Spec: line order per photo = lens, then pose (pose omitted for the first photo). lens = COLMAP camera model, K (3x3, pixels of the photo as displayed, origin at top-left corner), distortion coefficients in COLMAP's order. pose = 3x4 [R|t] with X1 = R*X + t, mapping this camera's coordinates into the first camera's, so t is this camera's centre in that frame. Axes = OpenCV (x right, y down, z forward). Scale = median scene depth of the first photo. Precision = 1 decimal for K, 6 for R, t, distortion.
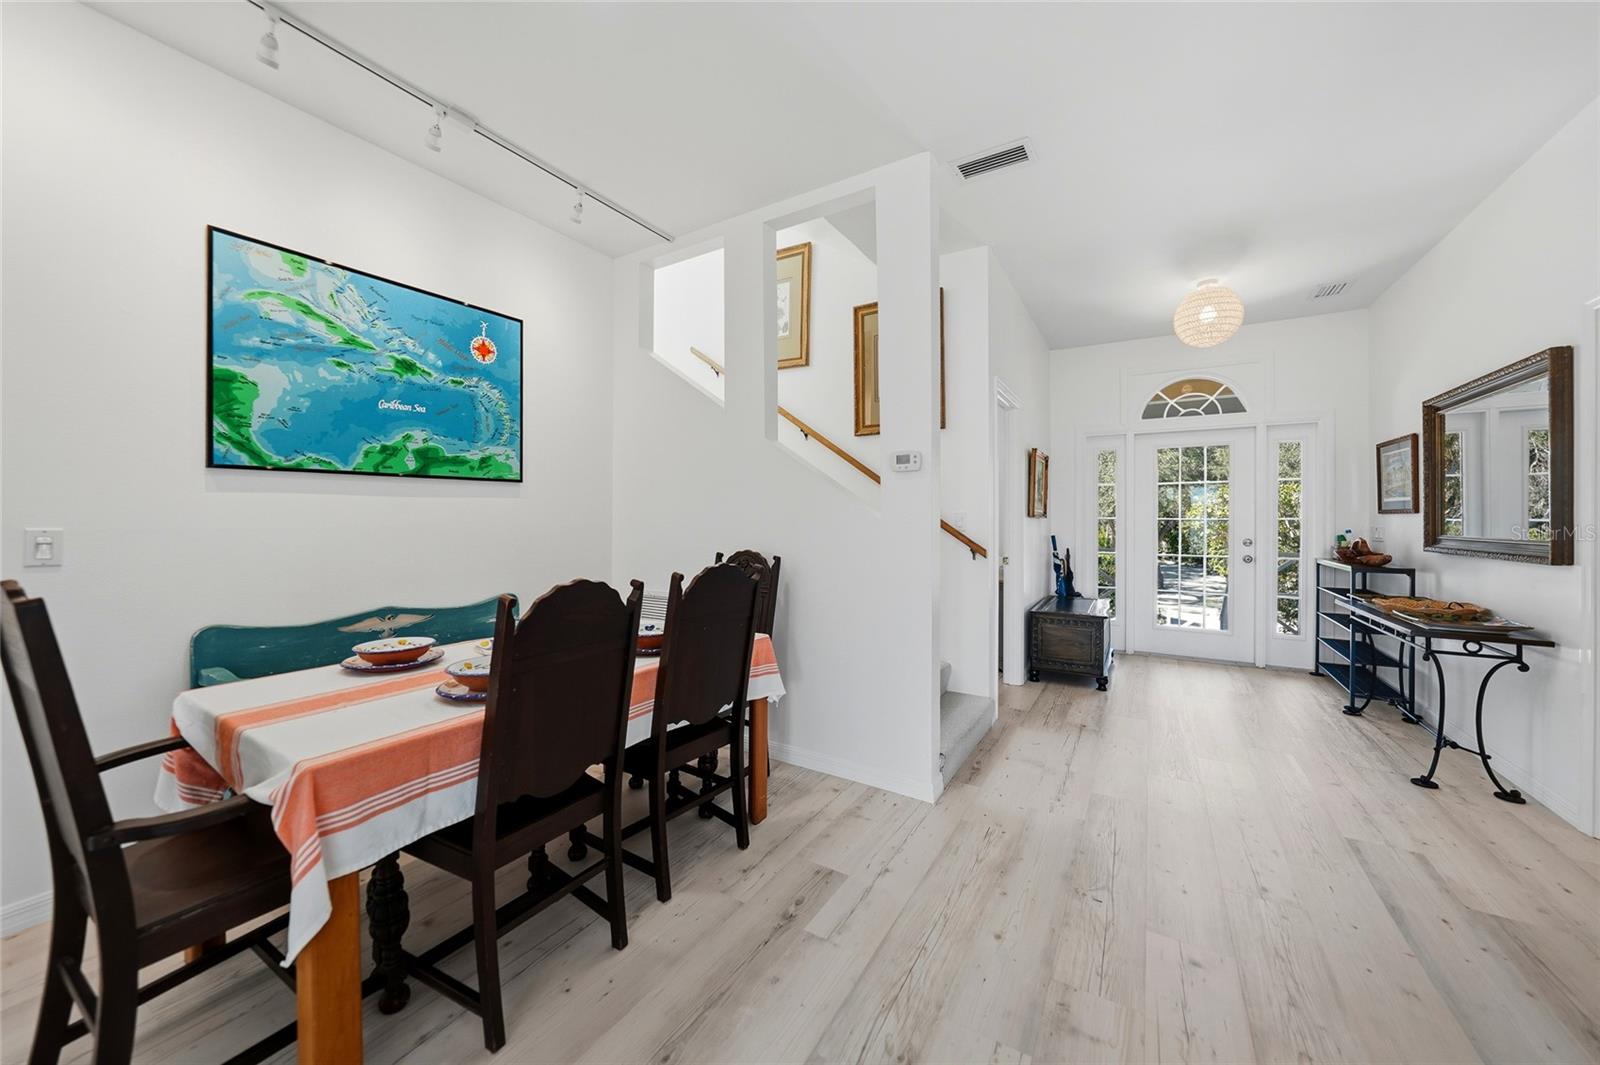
lens RADIAL K [[561.6, 0, 813.8], [0, 561.6, 517.5], [0, 0, 1]] dist [-0.015079, 0.000977]
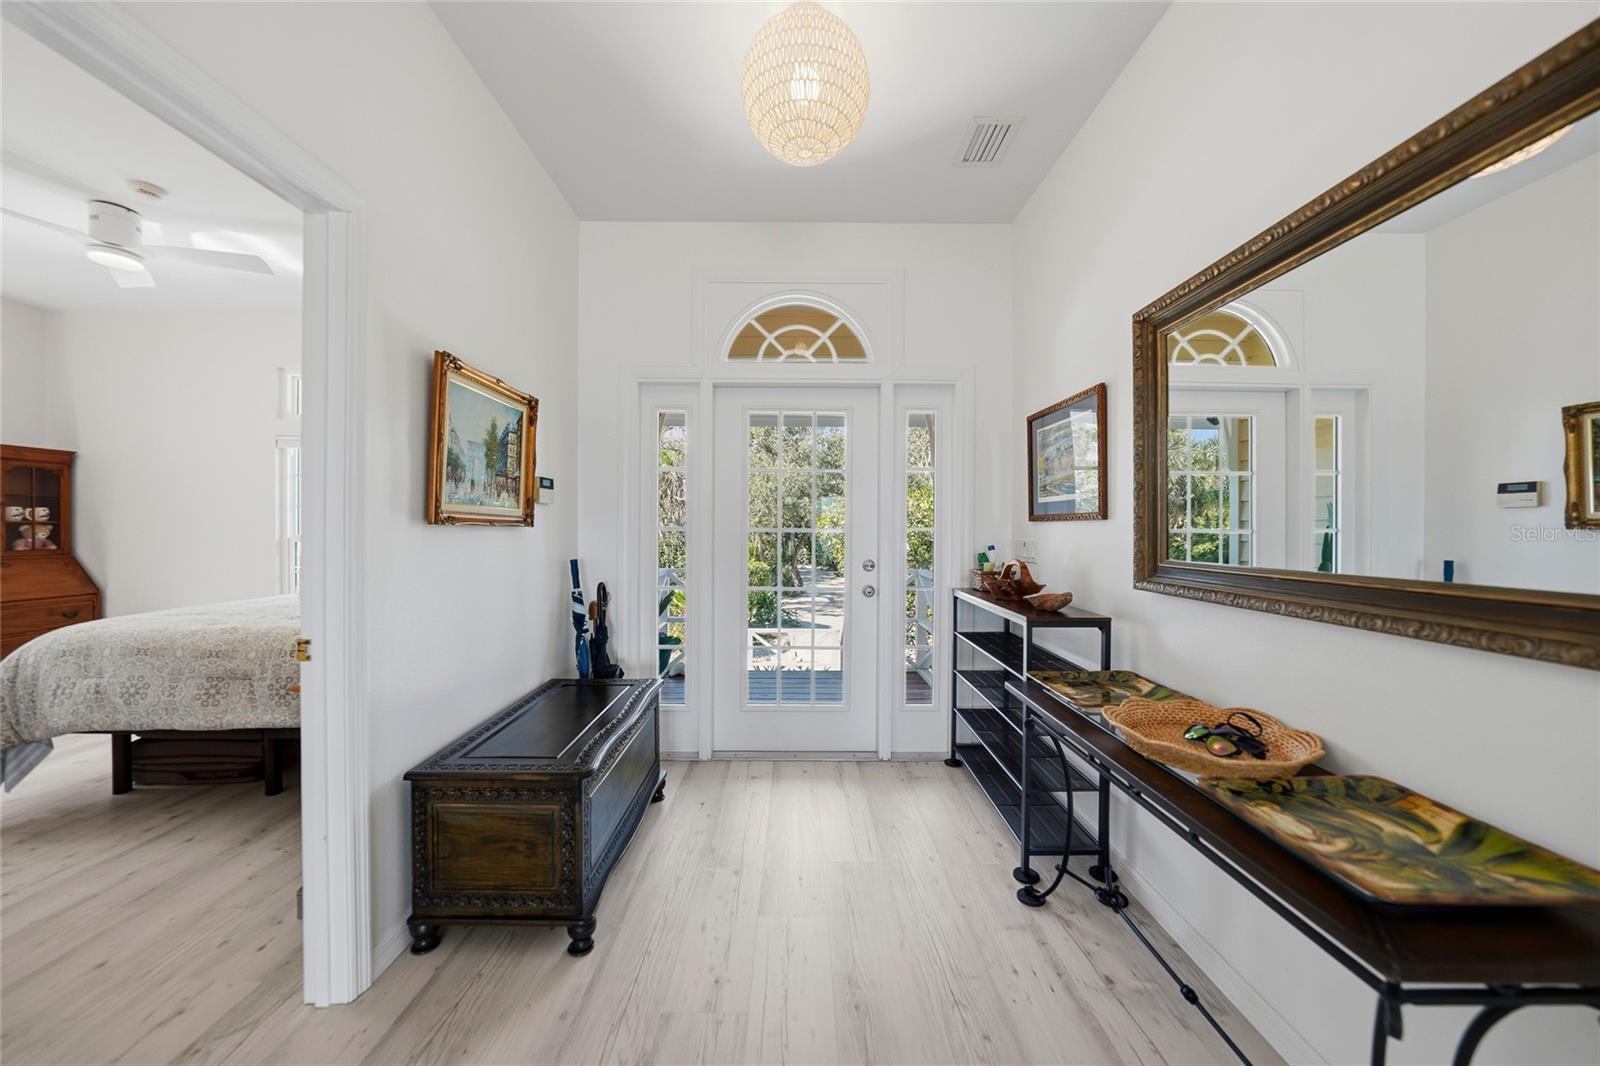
lens RADIAL K [[561.6, 0, 800.3], [0, 561.6, 528.9], [0, 0, 1]] dist [-0.015079, 0.000977]
pose [[0.854045, 0.002362, 0.520193, 0.406318], [-0.004009, 0.999990, 0.002042, 0.001667], [-0.520183, -0.003829, 0.854046, 0.528994]]
